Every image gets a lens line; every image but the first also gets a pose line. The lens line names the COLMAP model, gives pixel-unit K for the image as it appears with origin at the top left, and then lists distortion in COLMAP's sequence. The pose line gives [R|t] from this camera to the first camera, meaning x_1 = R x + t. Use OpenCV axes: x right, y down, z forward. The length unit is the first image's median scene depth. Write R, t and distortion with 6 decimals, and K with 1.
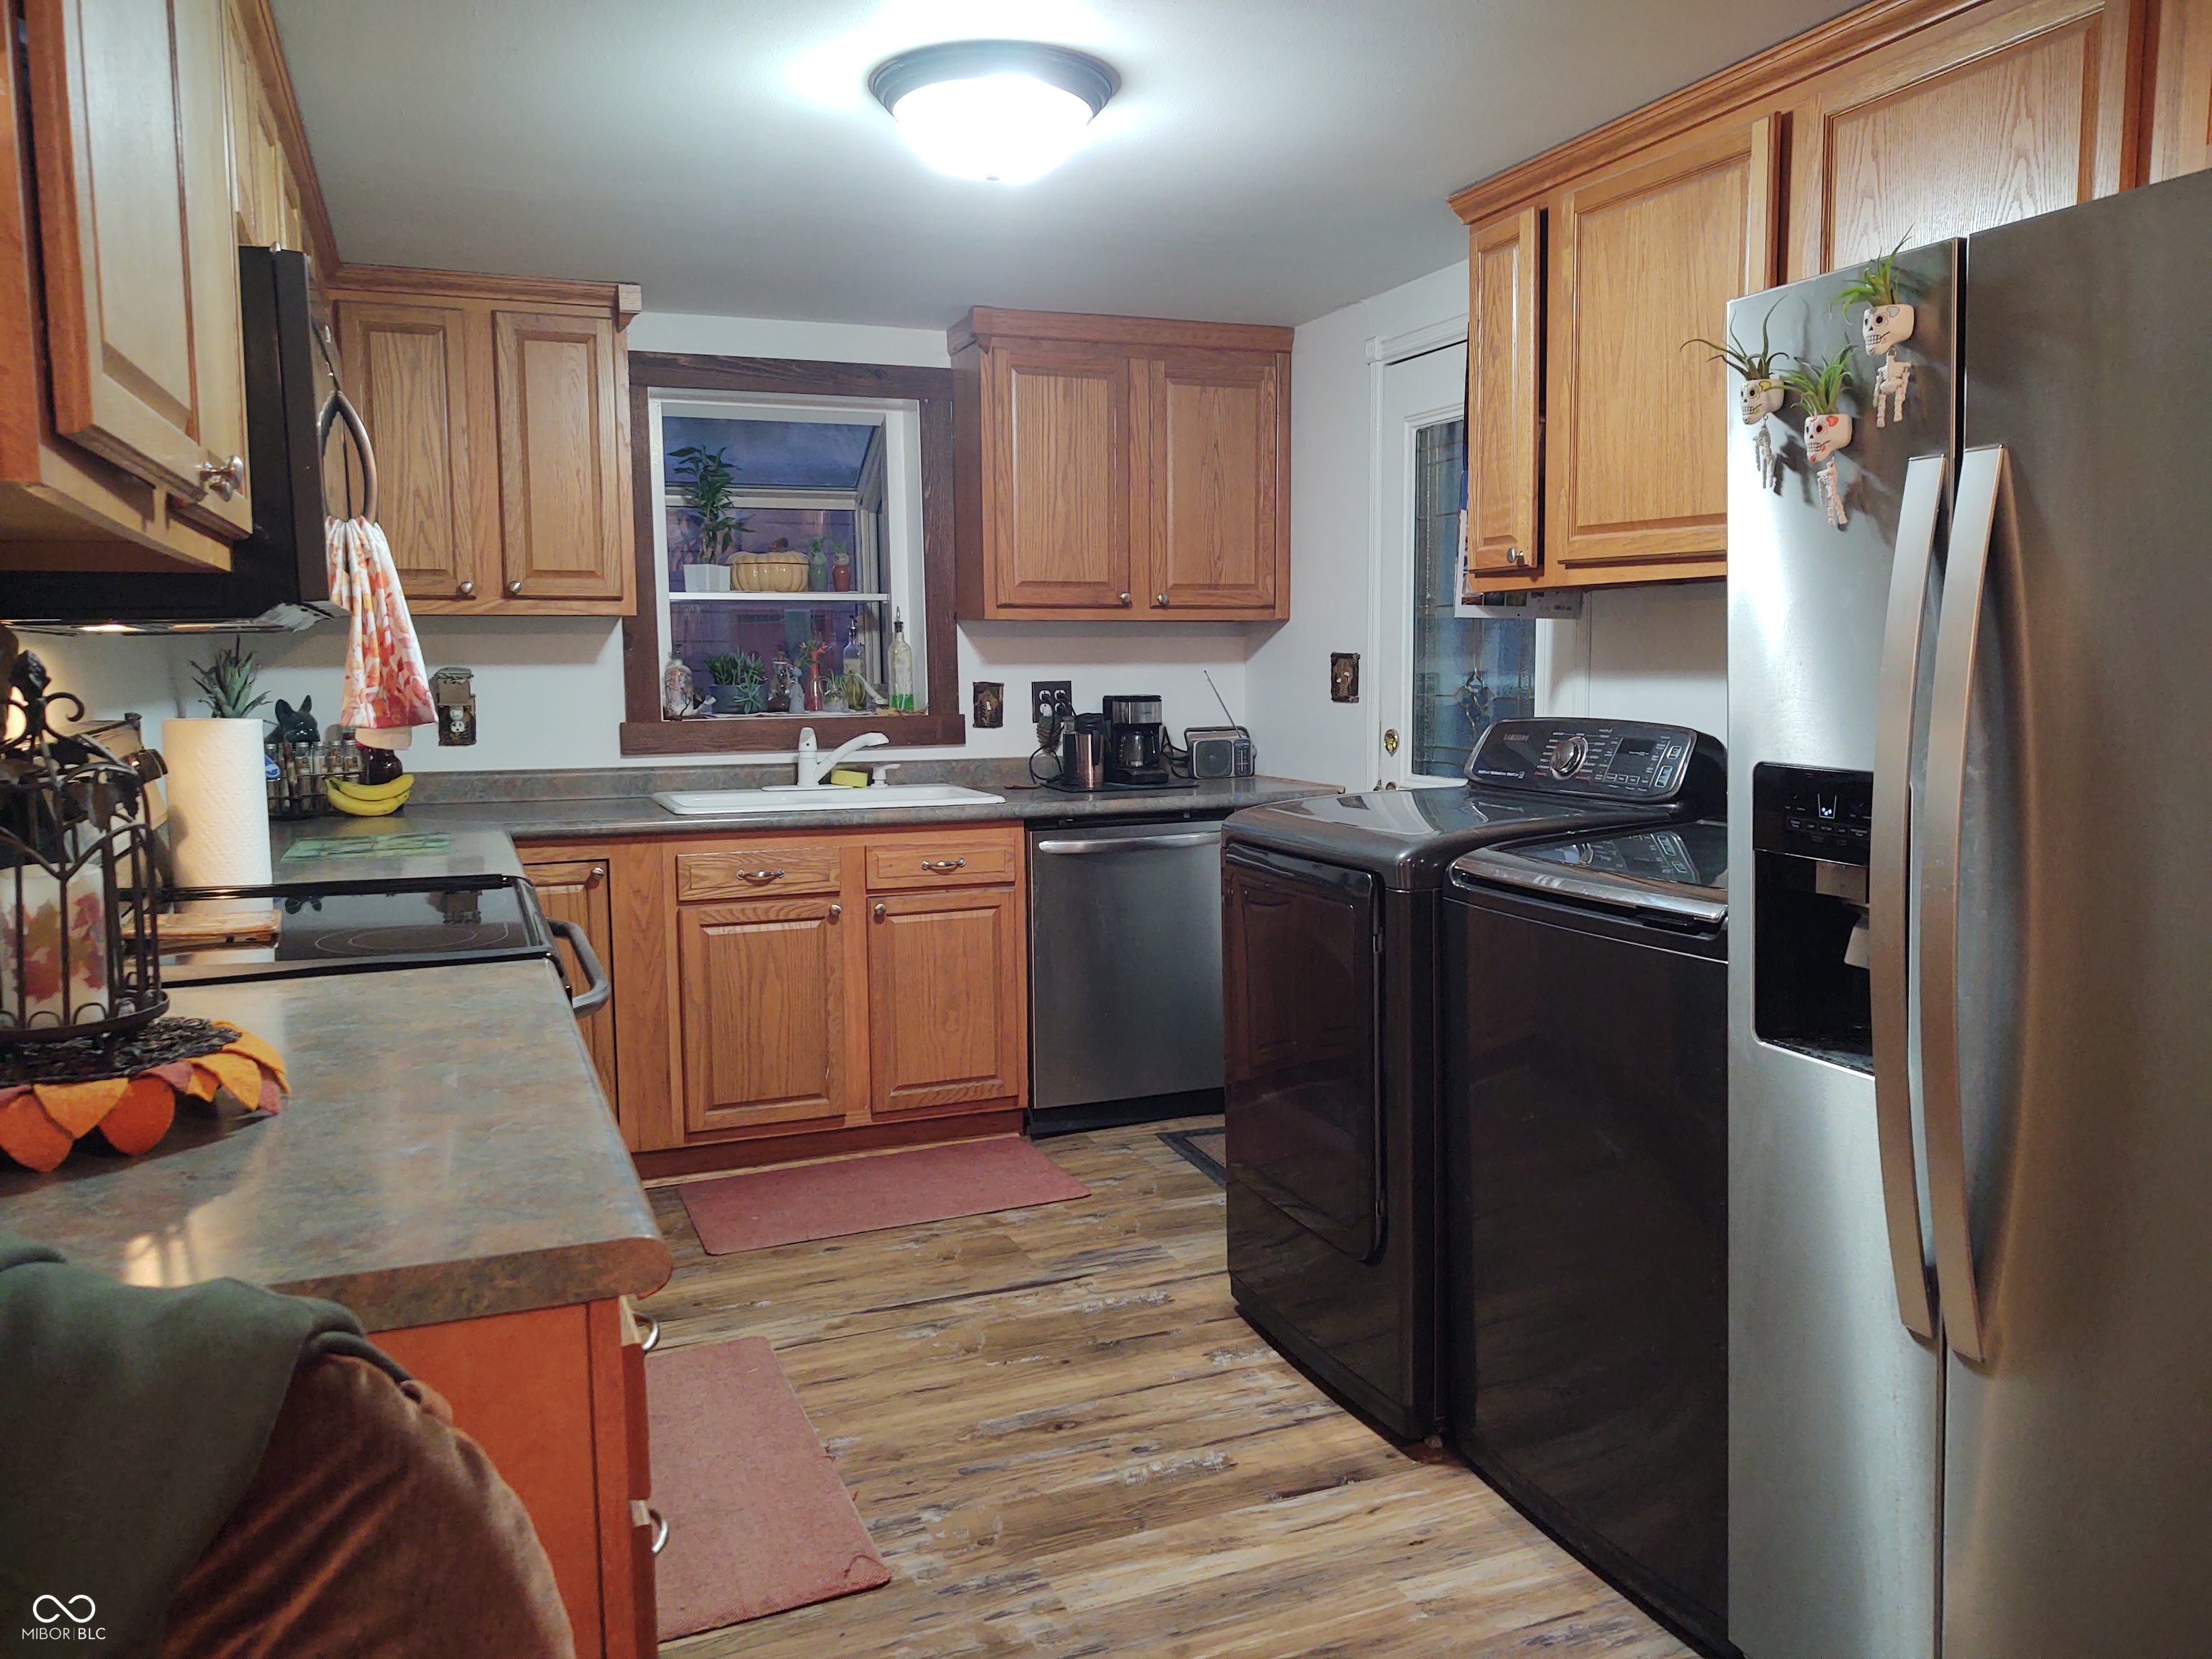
lens RADIAL K [[1686.6, 0, 1095.7], [0, 1686.6, 832.5], [0, 0, 1]] dist [0.021275, -0.045965]
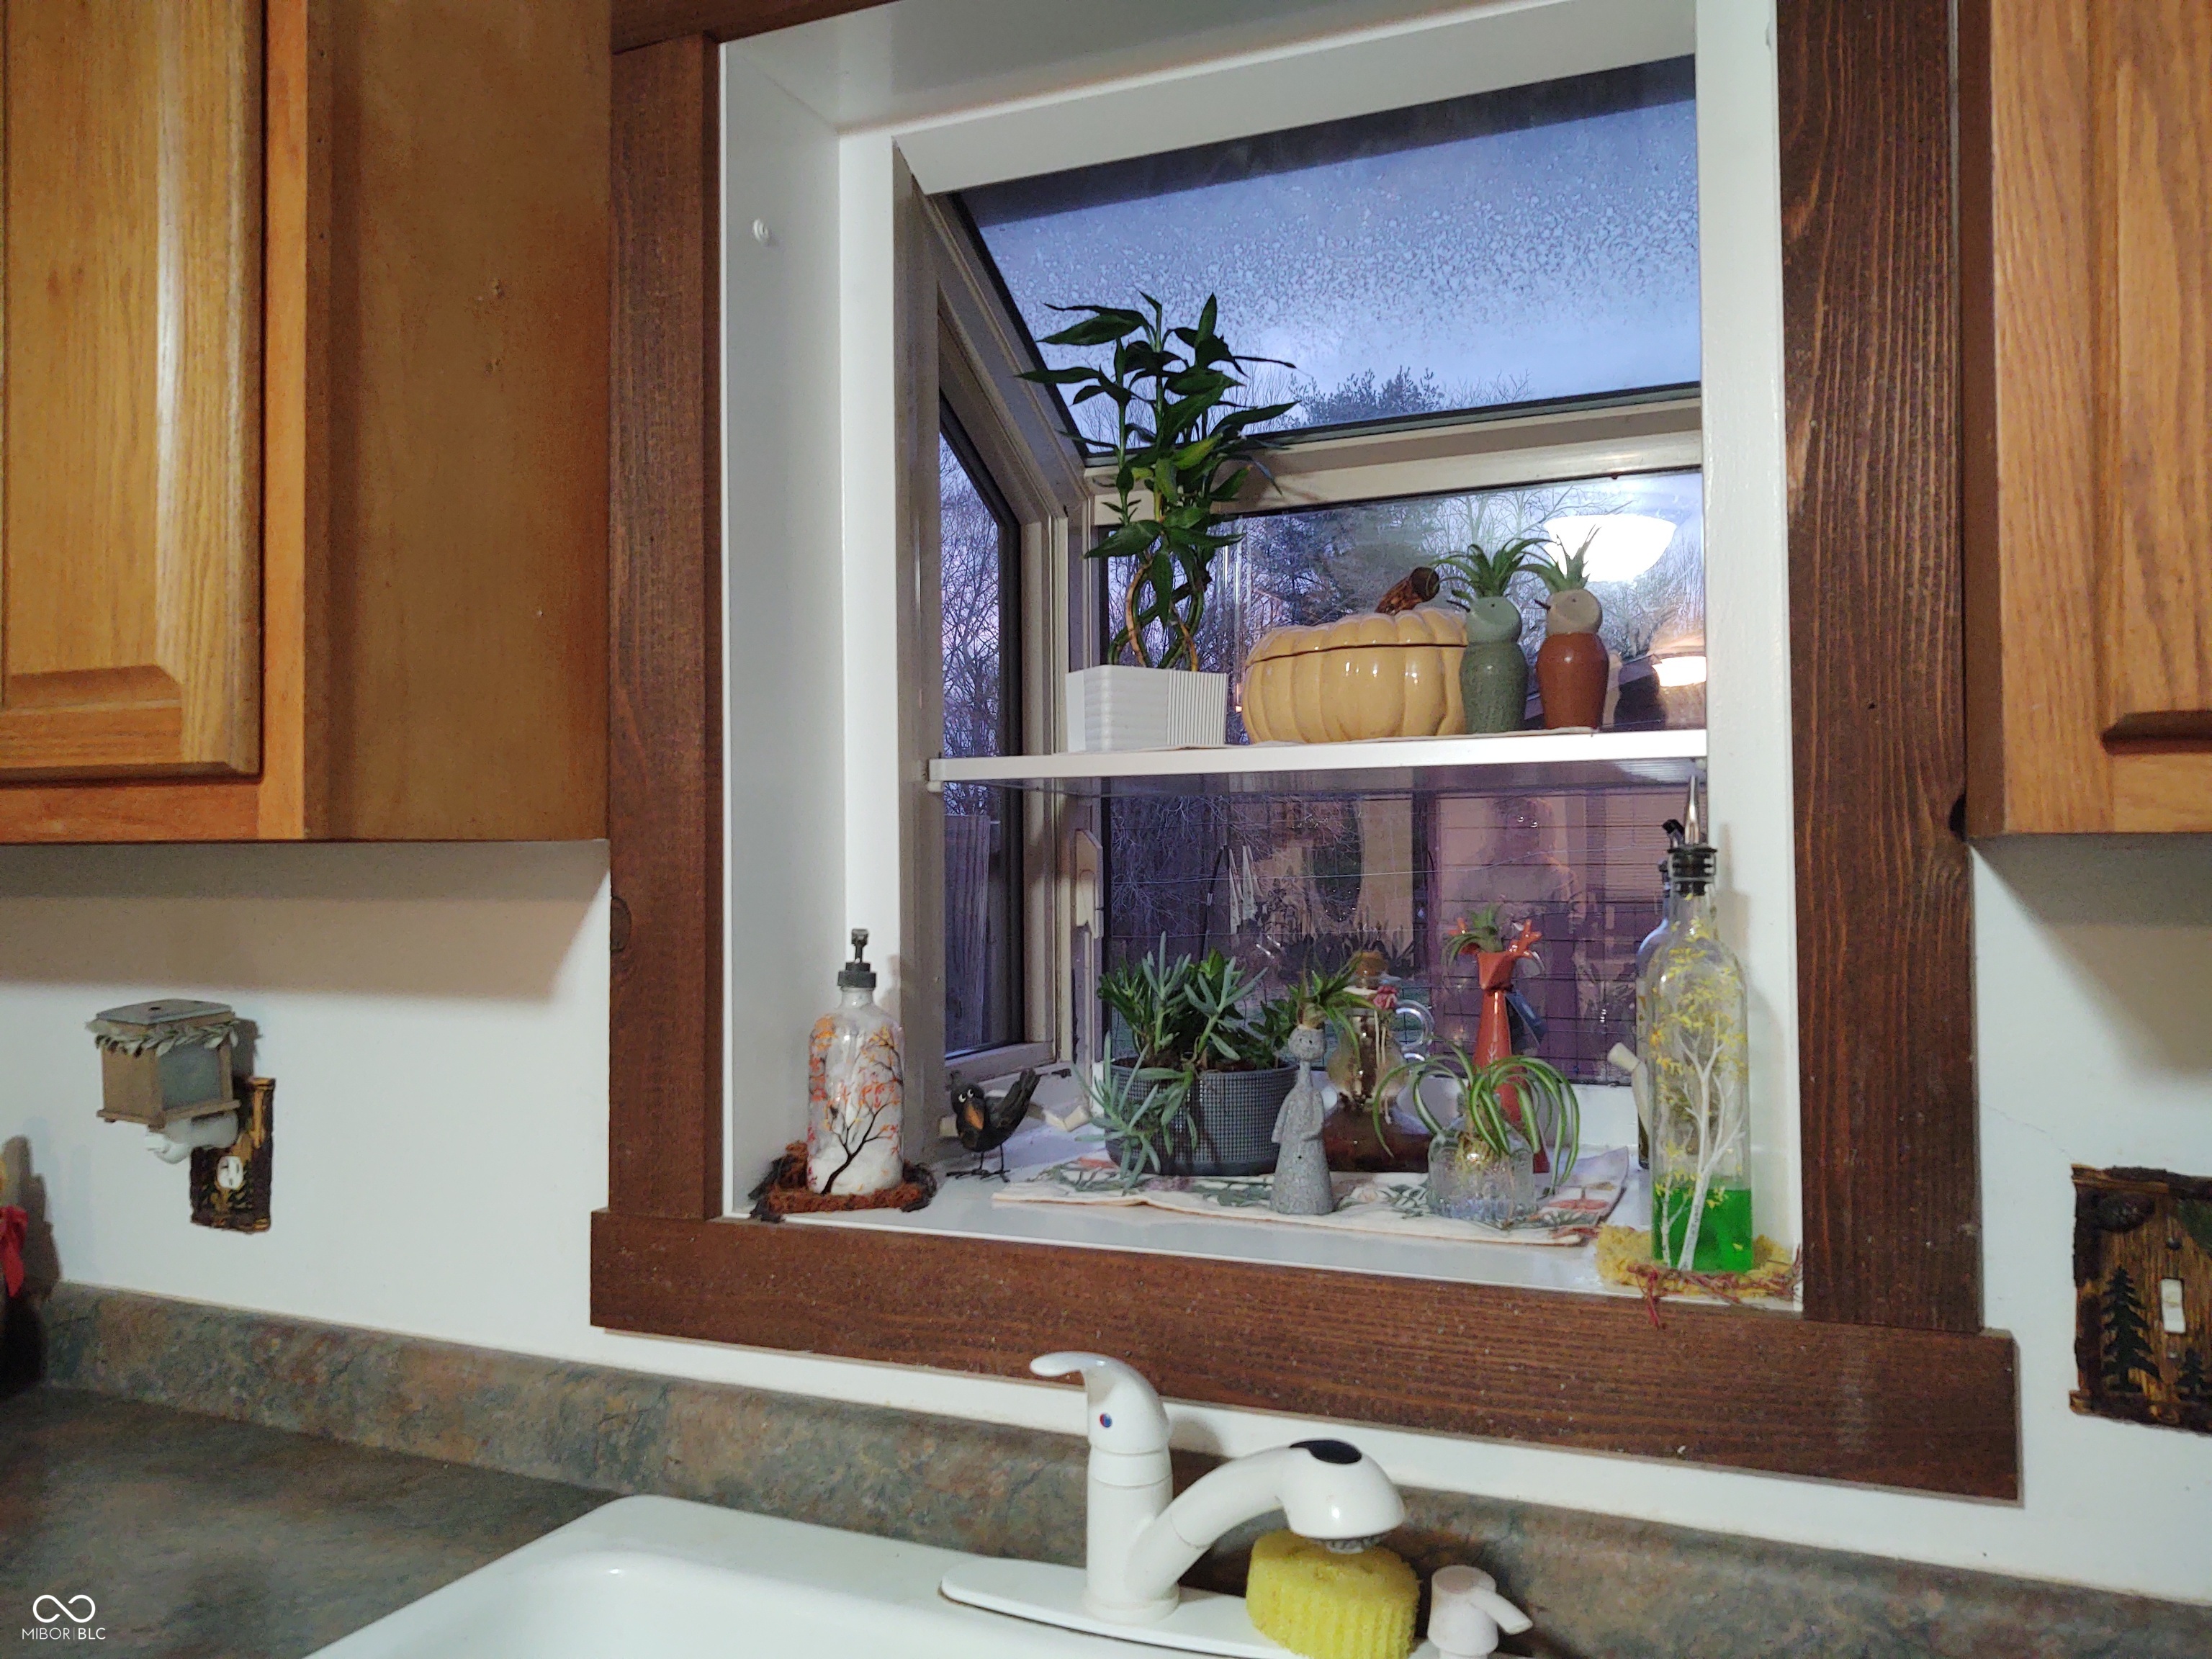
lens RADIAL K [[1688.5, 0, 1115.5], [0, 1688.5, 832.7], [0, 0, 1]] dist [0.013934, -0.037102]
pose [[0.707764, -0.013879, -0.706312, -0.021979], [-0.075711, 0.992559, -0.095370, -0.141235], [0.702380, 0.120975, 0.701447, 1.119420]]
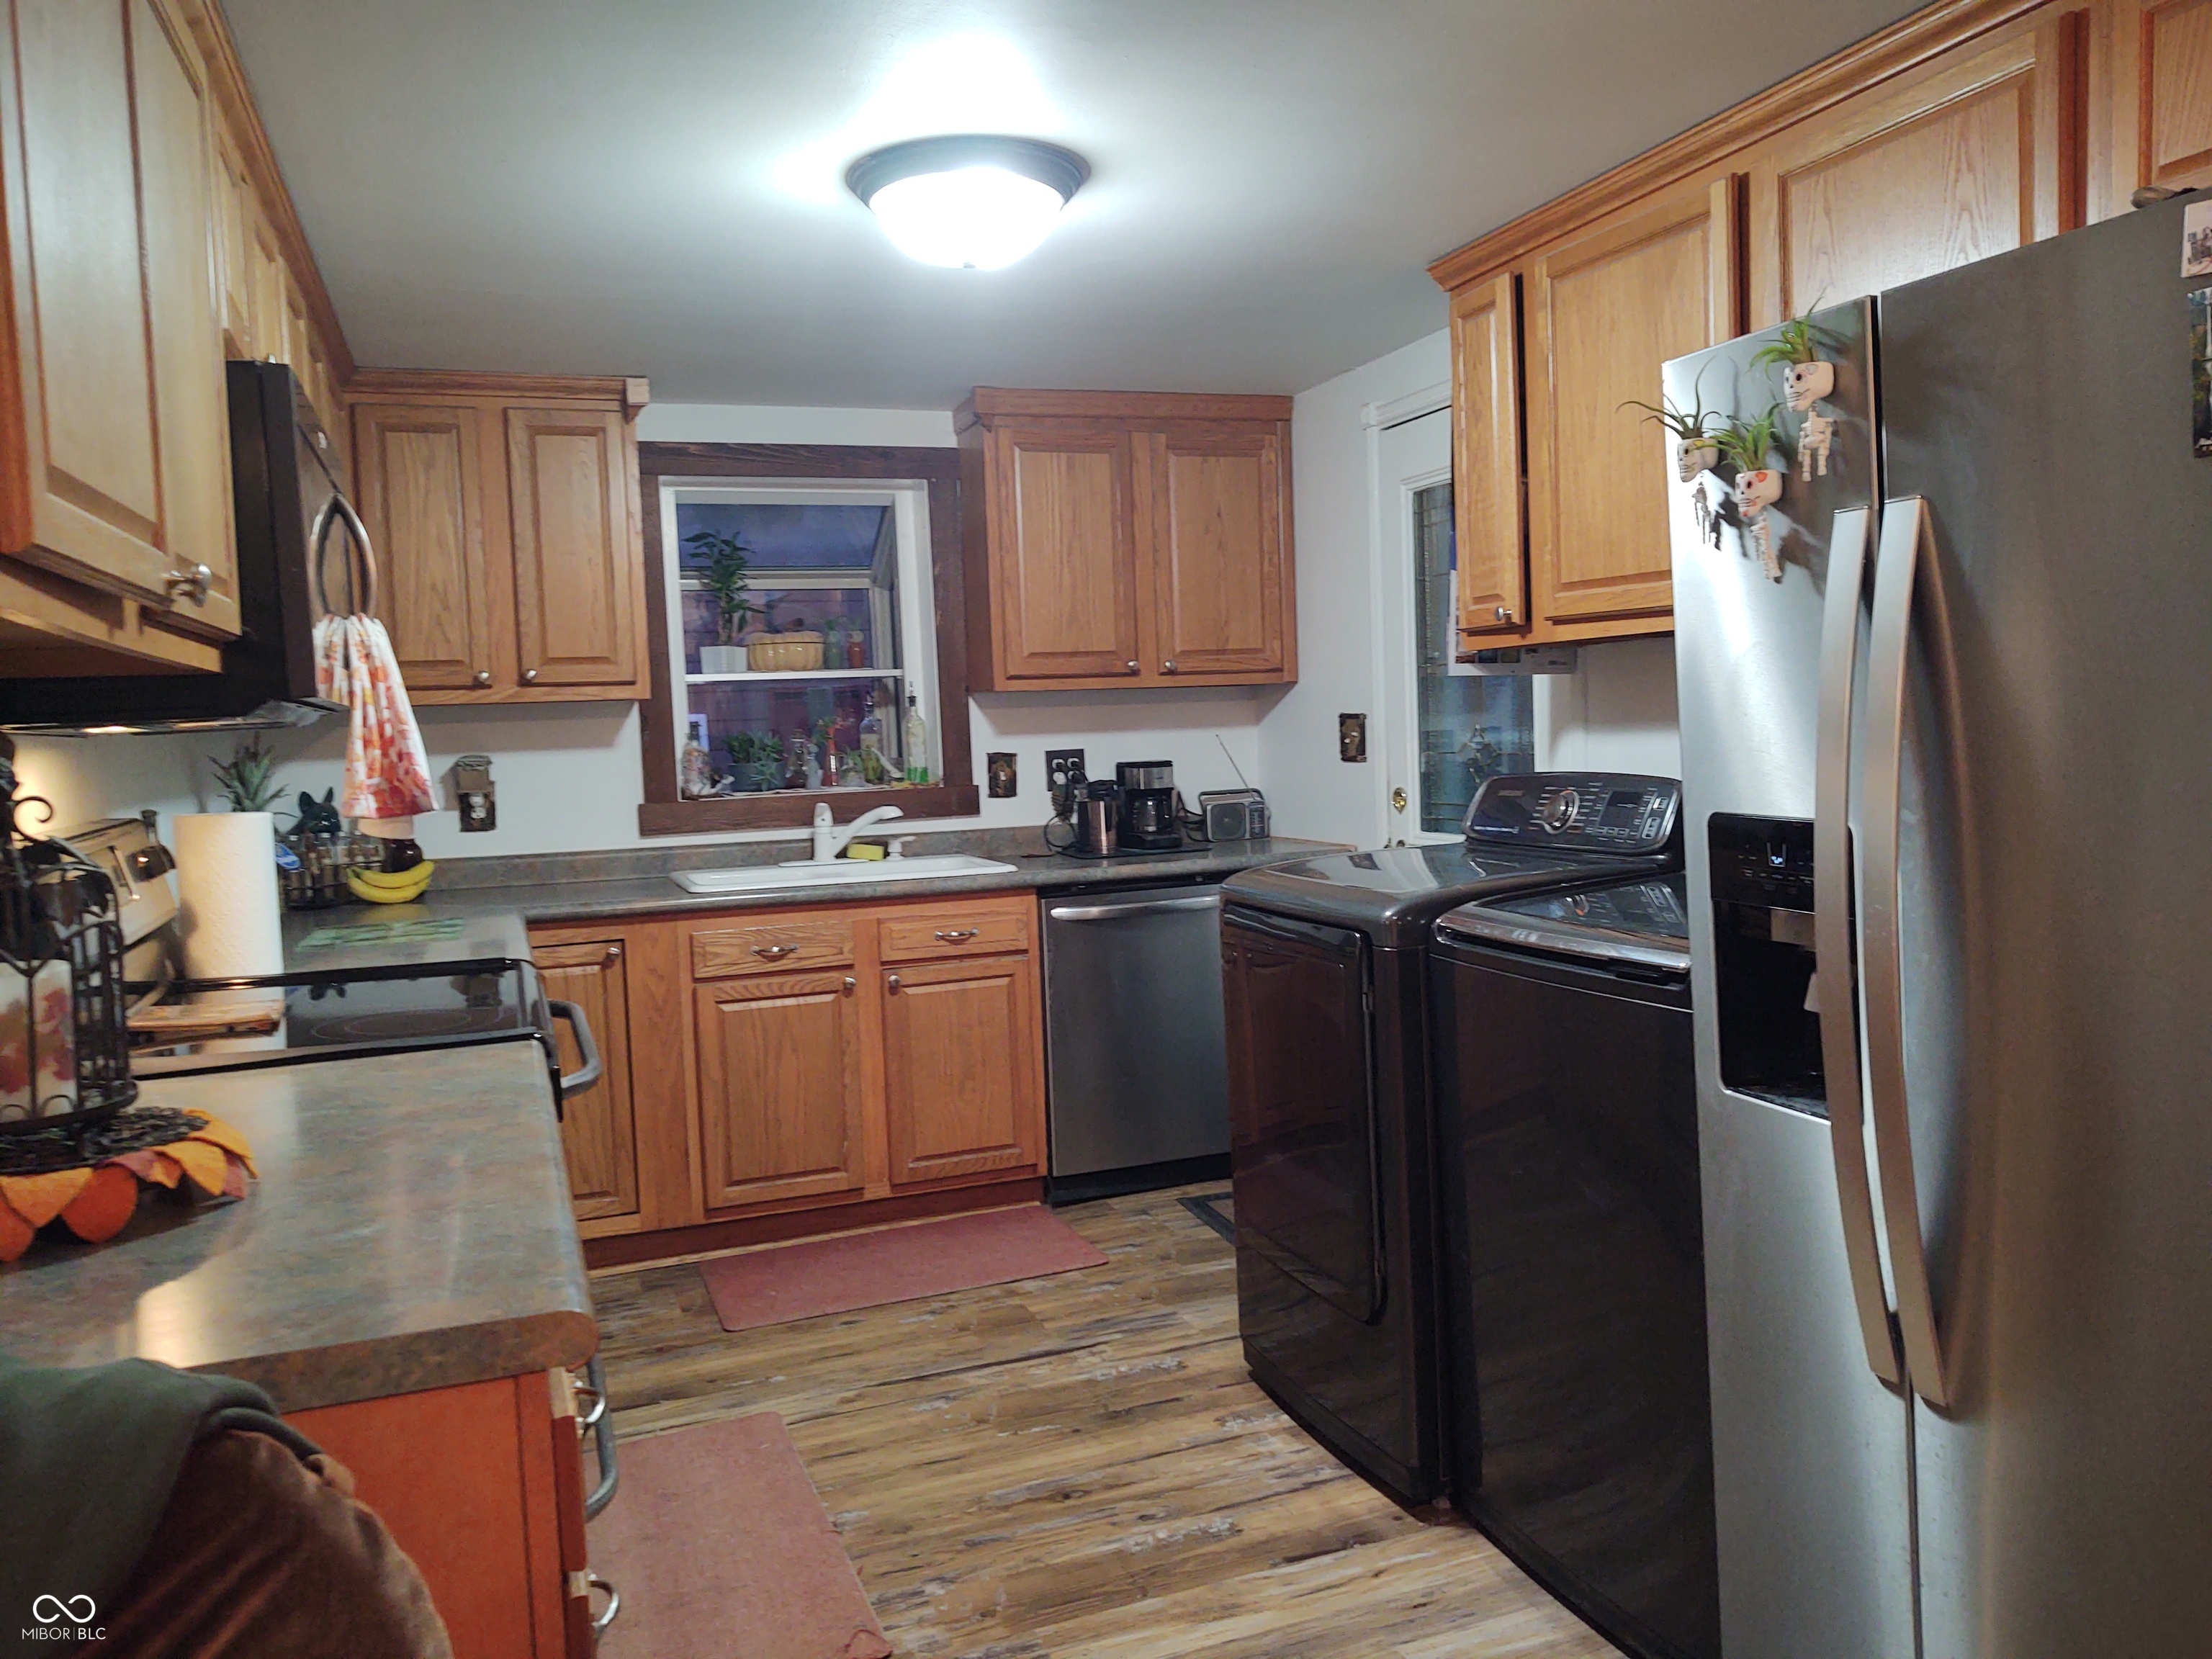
lens RADIAL K [[1688.5, 0, 1115.5], [0, 1688.5, 832.7], [0, 0, 1]] dist [0.013934, -0.037102]
pose [[0.999348, -0.029613, -0.020640, 0.033781], [0.028801, 0.998841, -0.038566, -0.000477], [0.021758, 0.037947, 0.999043, -0.010471]]
